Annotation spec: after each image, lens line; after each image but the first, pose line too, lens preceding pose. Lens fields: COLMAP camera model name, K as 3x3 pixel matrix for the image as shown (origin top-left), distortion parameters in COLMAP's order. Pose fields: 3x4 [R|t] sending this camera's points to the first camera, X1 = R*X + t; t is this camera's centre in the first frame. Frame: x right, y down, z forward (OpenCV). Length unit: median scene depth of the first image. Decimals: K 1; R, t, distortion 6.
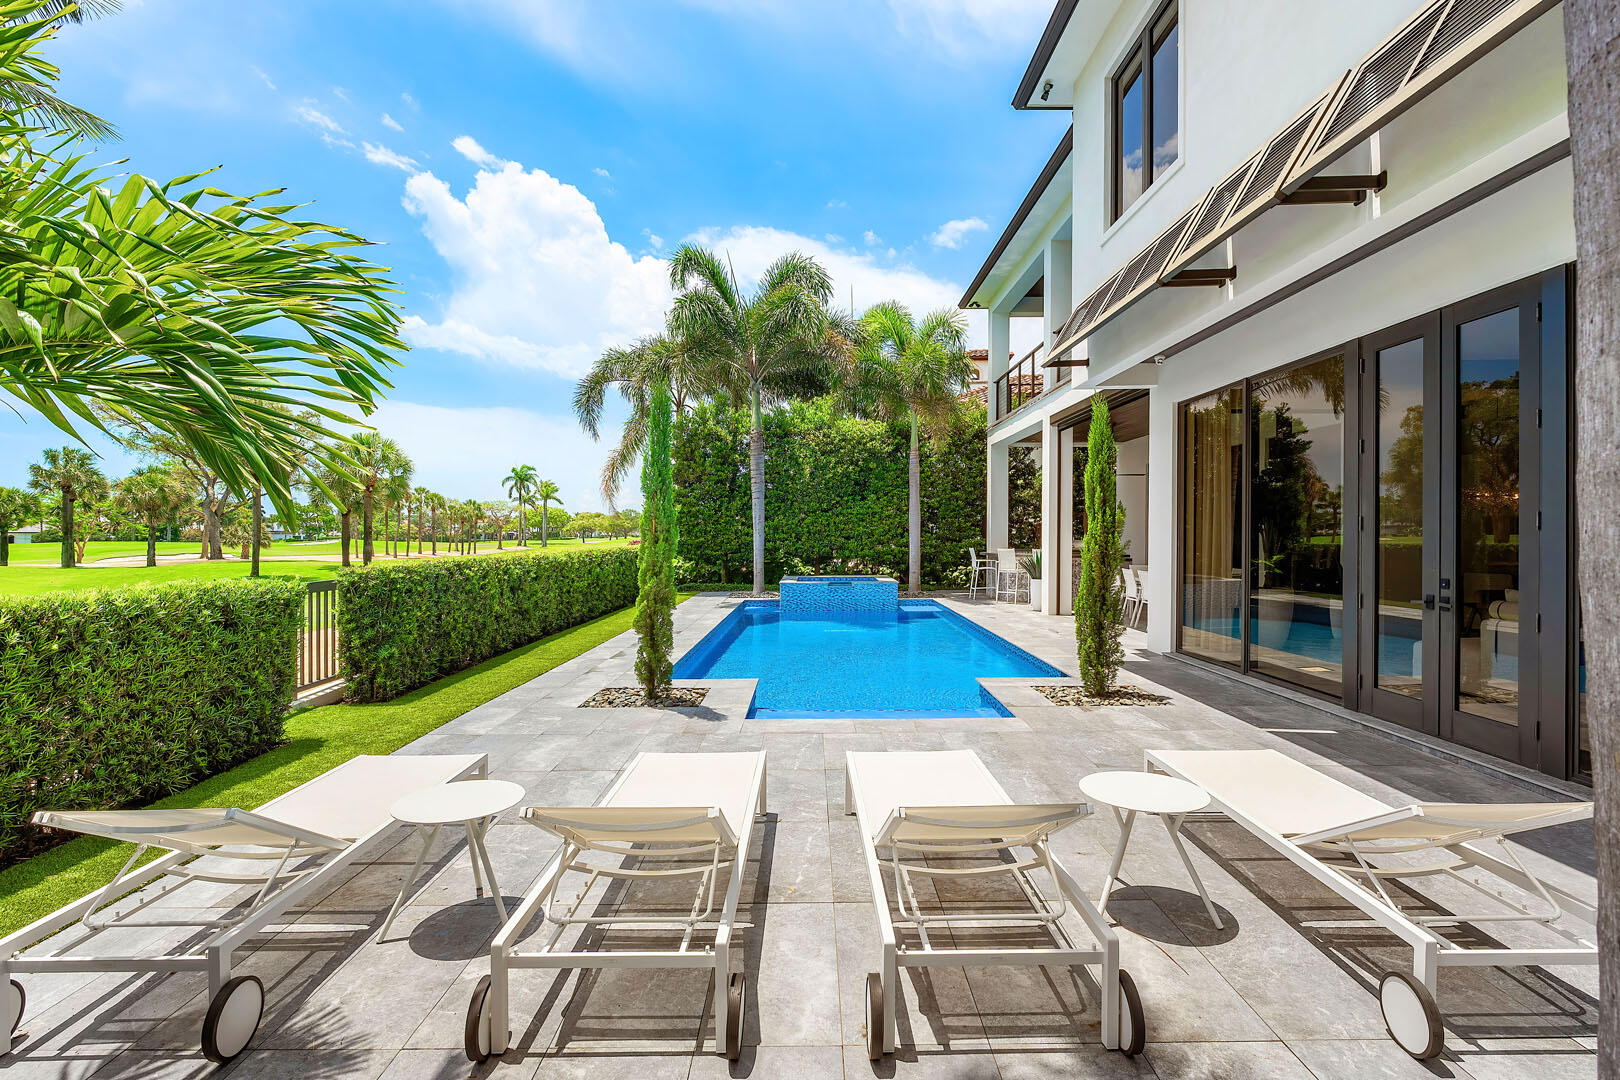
lens RADIAL K [[762.1, 0, 812.2], [0, 762.1, 519.1], [0, 0, 1]] dist [-0.000573, -0.000377]
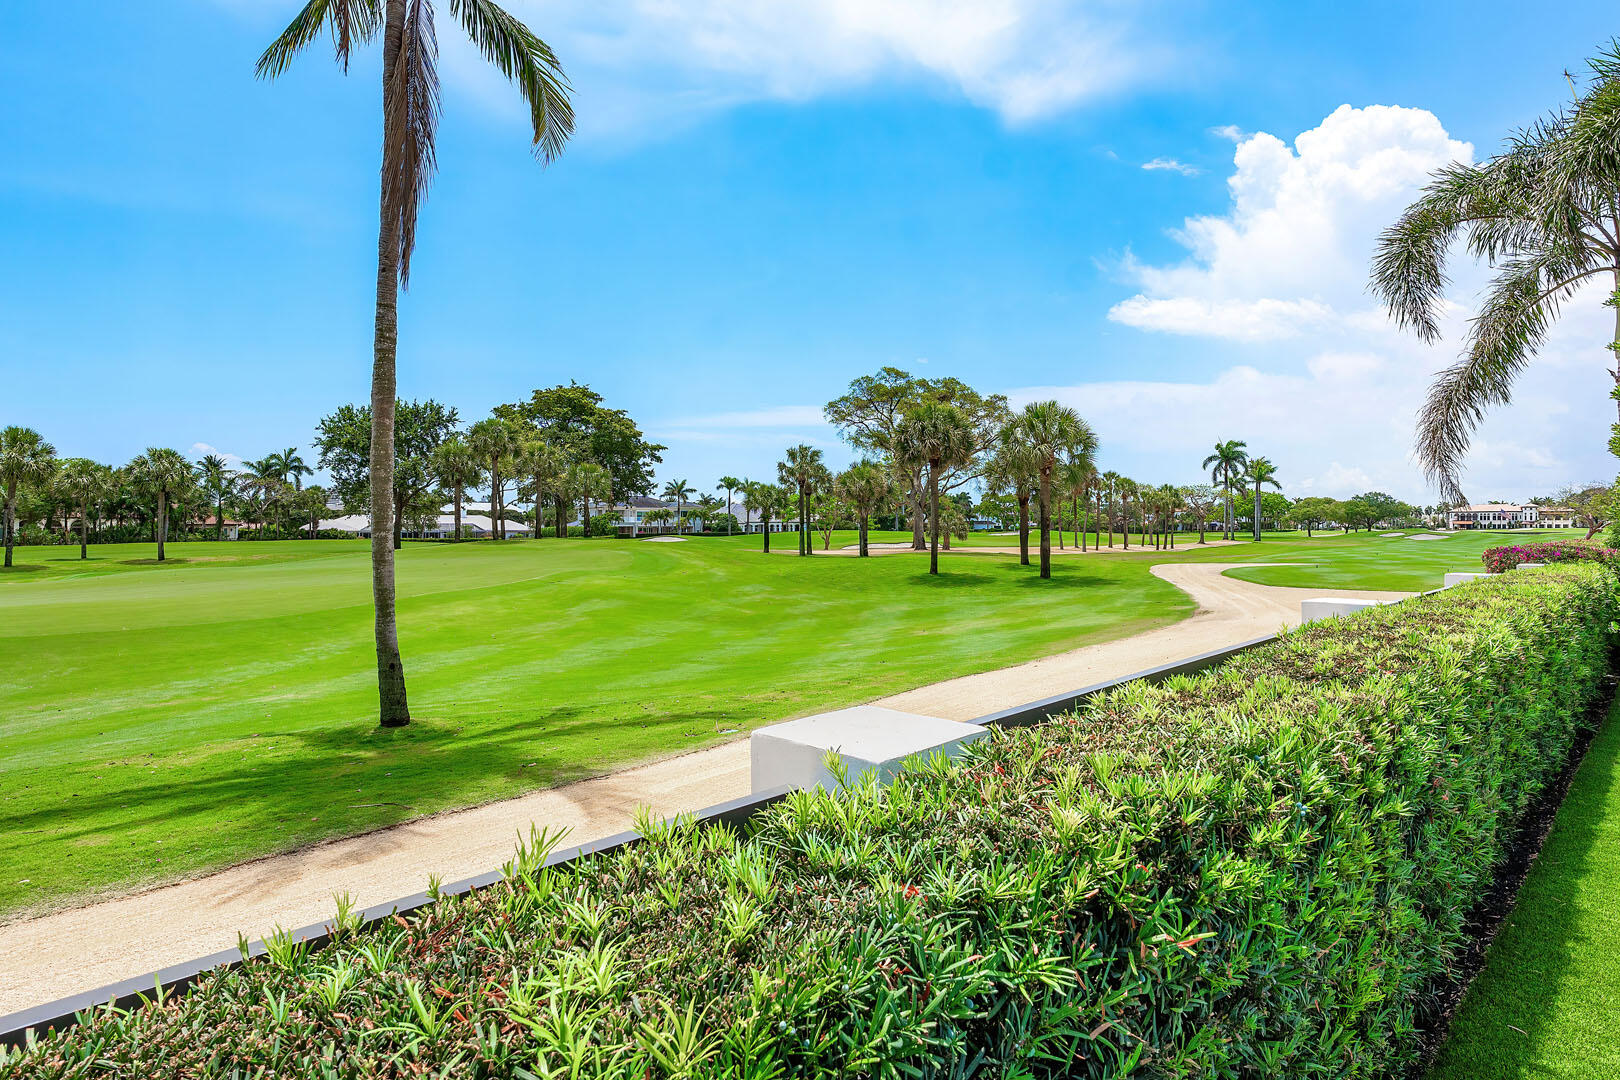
lens RADIAL K [[848.4, 0, 810.9], [0, 848.4, 510.8], [0, 0, 1]] dist [-0.002567, -0.000049]
pose [[0.683870, -0.006644, -0.729574, -0.081609], [0.009726, 0.999953, 0.000011, -0.000357], [0.729539, -0.007103, 0.683902, 0.174932]]
